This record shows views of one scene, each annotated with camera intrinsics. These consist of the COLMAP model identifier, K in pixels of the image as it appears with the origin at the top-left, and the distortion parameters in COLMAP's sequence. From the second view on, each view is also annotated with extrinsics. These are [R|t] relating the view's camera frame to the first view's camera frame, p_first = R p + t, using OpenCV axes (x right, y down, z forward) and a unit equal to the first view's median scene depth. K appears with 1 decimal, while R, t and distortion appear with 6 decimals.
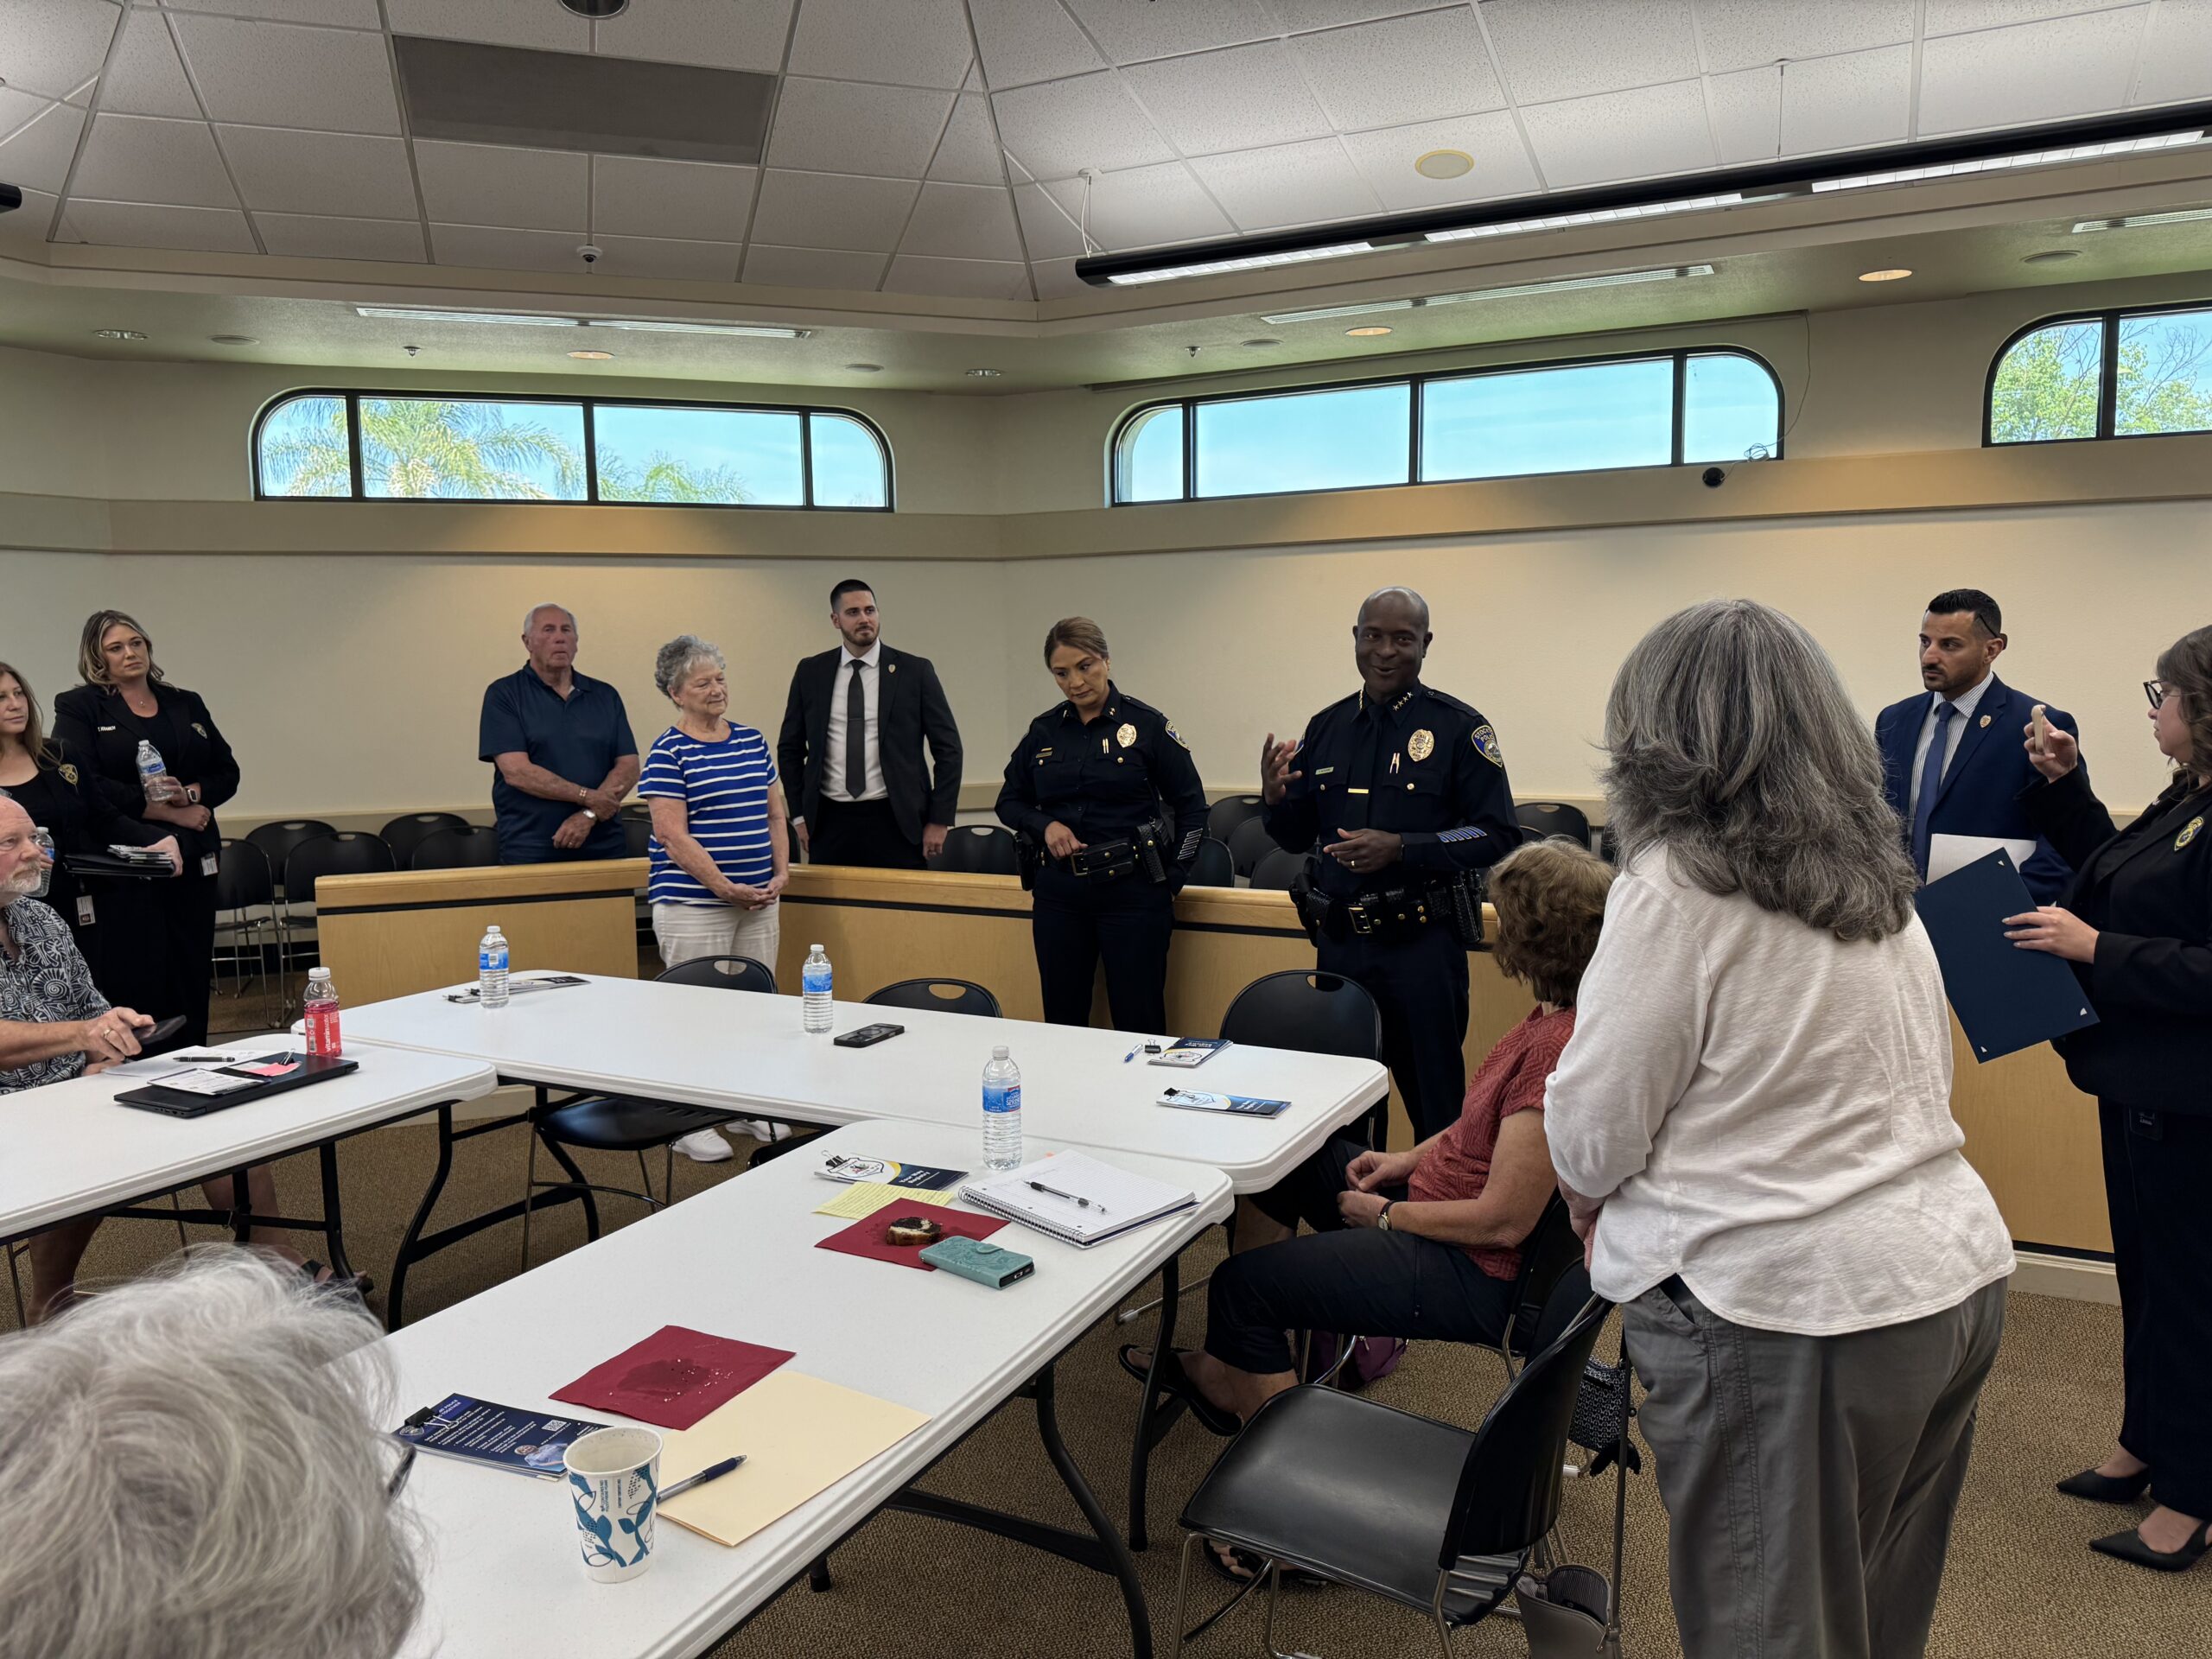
lens RADIAL K [[1525.3, 0, 1082.0], [0, 1525.3, 823.0], [0, 0, 1]] dist [0.012894, -0.017074]
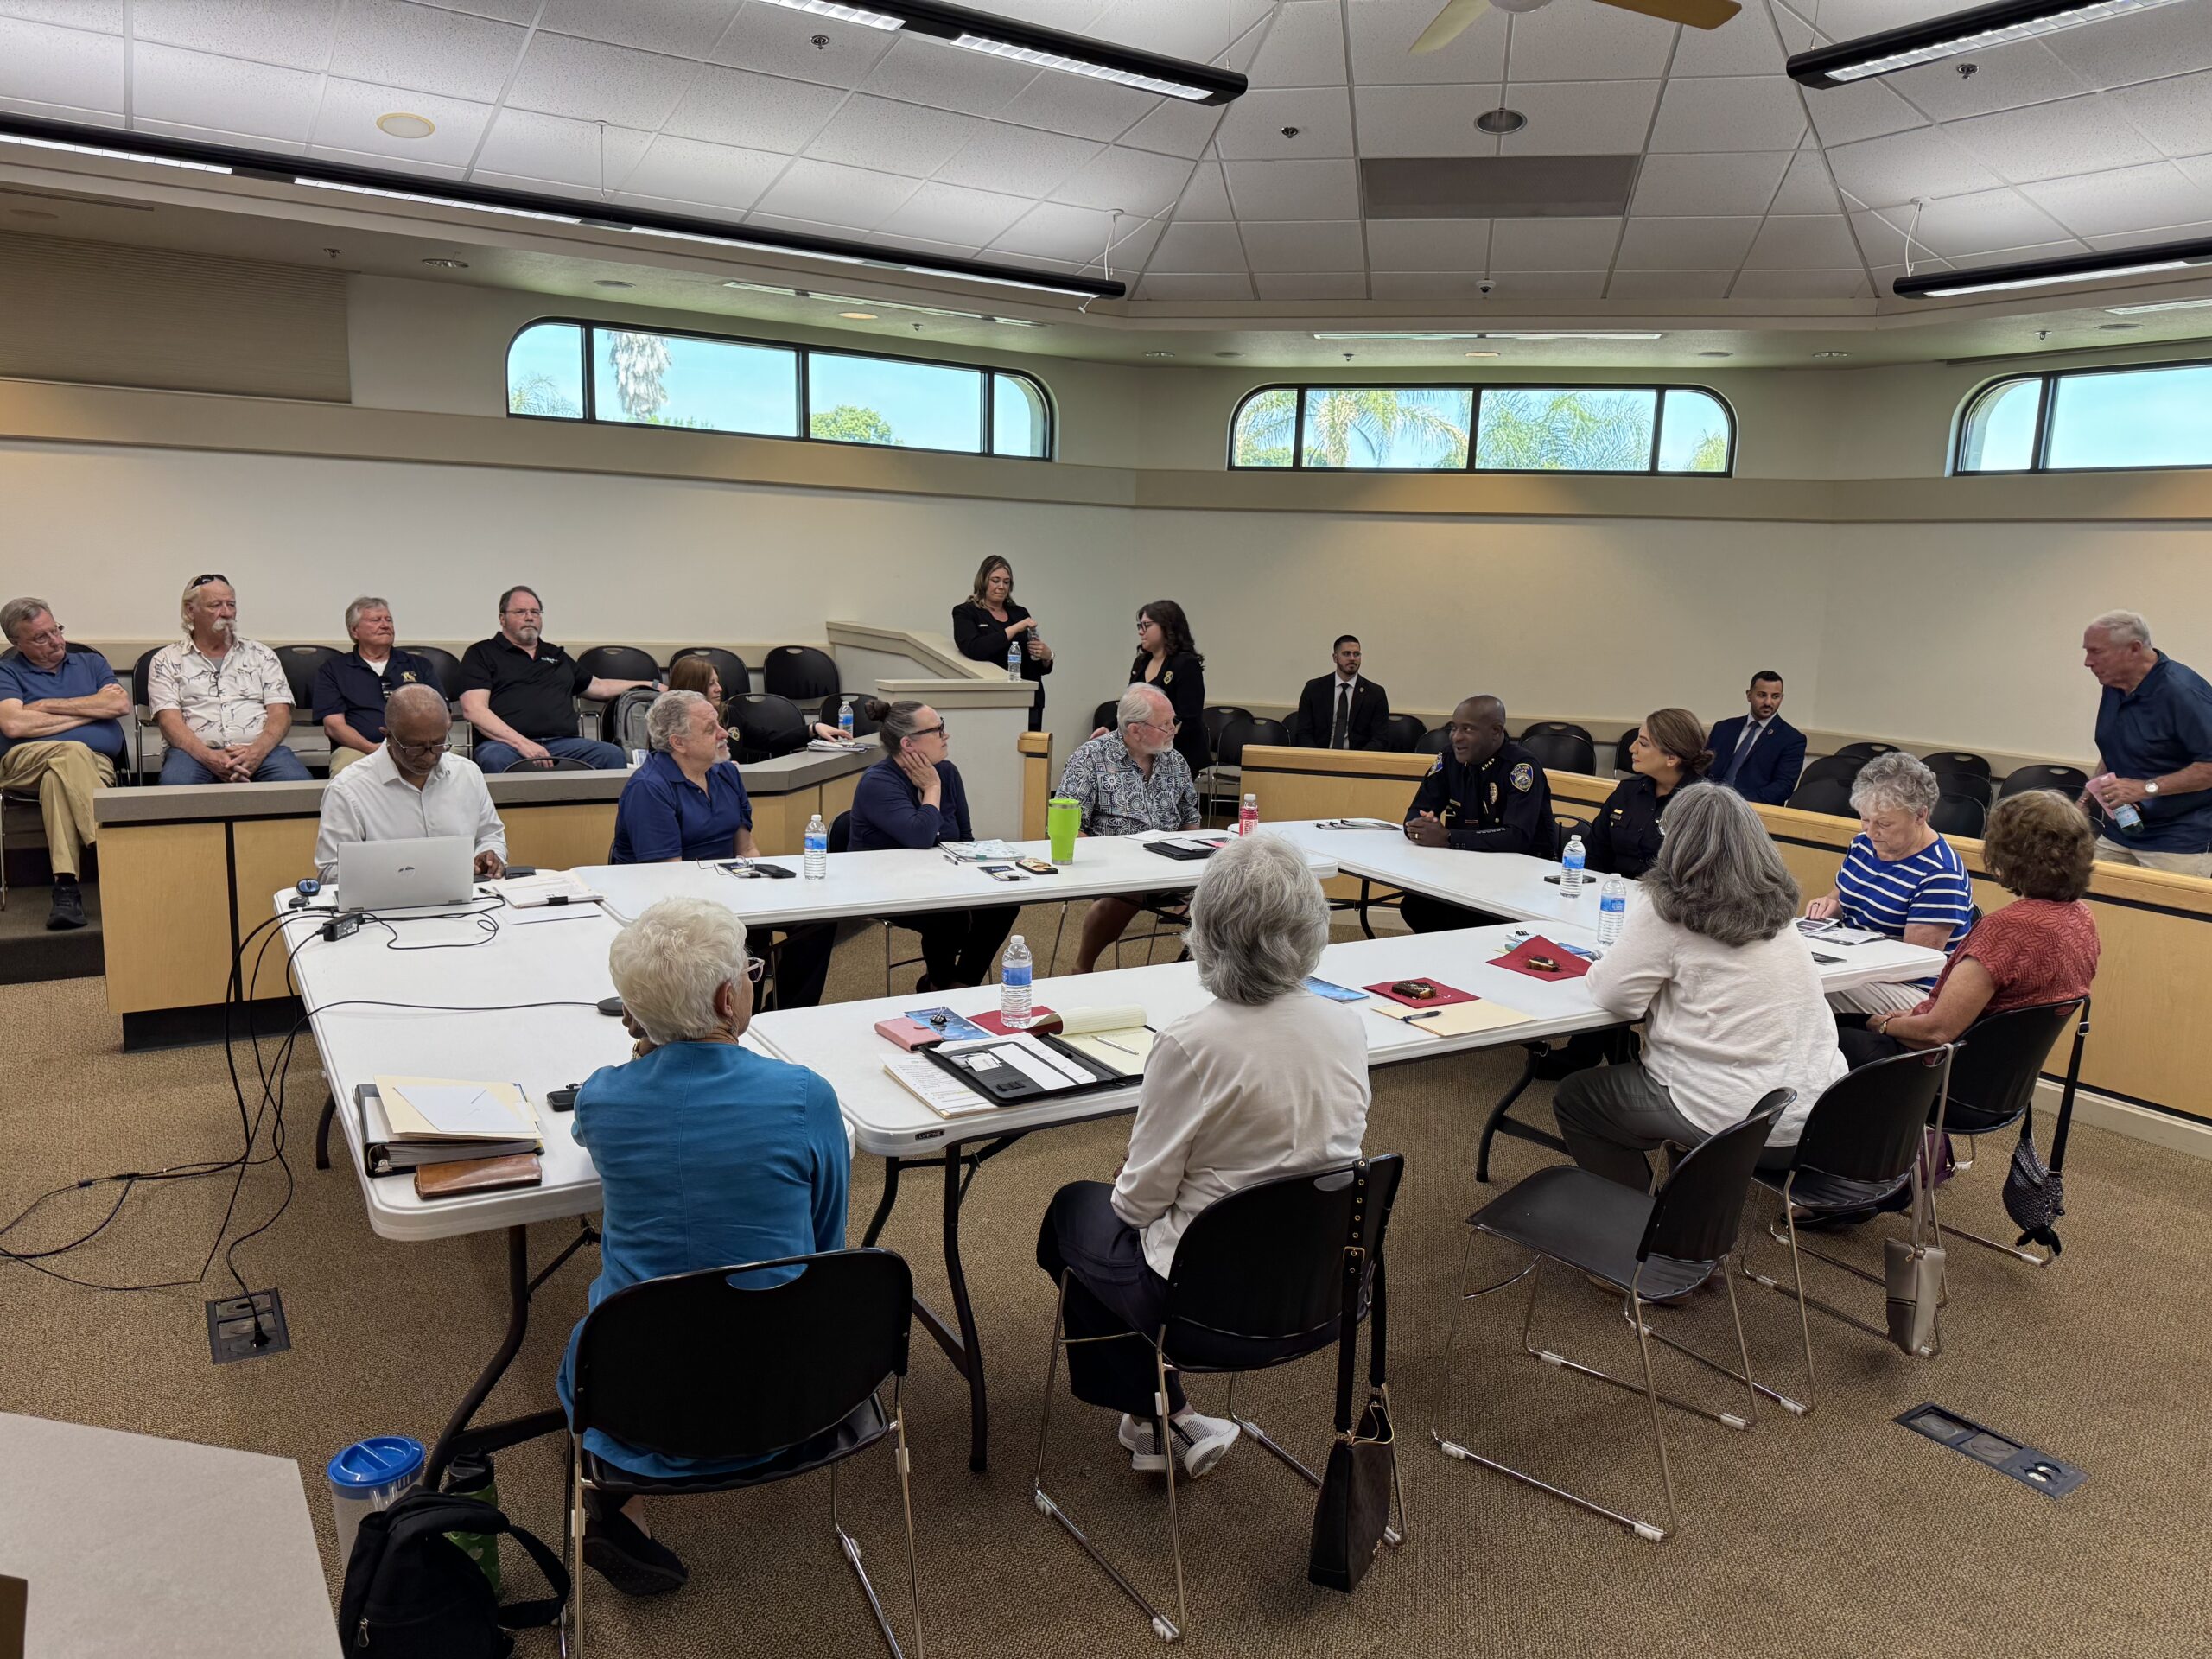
lens RADIAL K [[1525.3, 0, 1096.9], [0, 1525.3, 849.4], [0, 0, 1]] dist [0.012894, -0.017074]
pose [[0.850580, 0.136779, -0.507745, 0.106331], [-0.099313, 0.989987, 0.100318, 0.000475], [0.516382, -0.034903, 0.855647, -0.258702]]
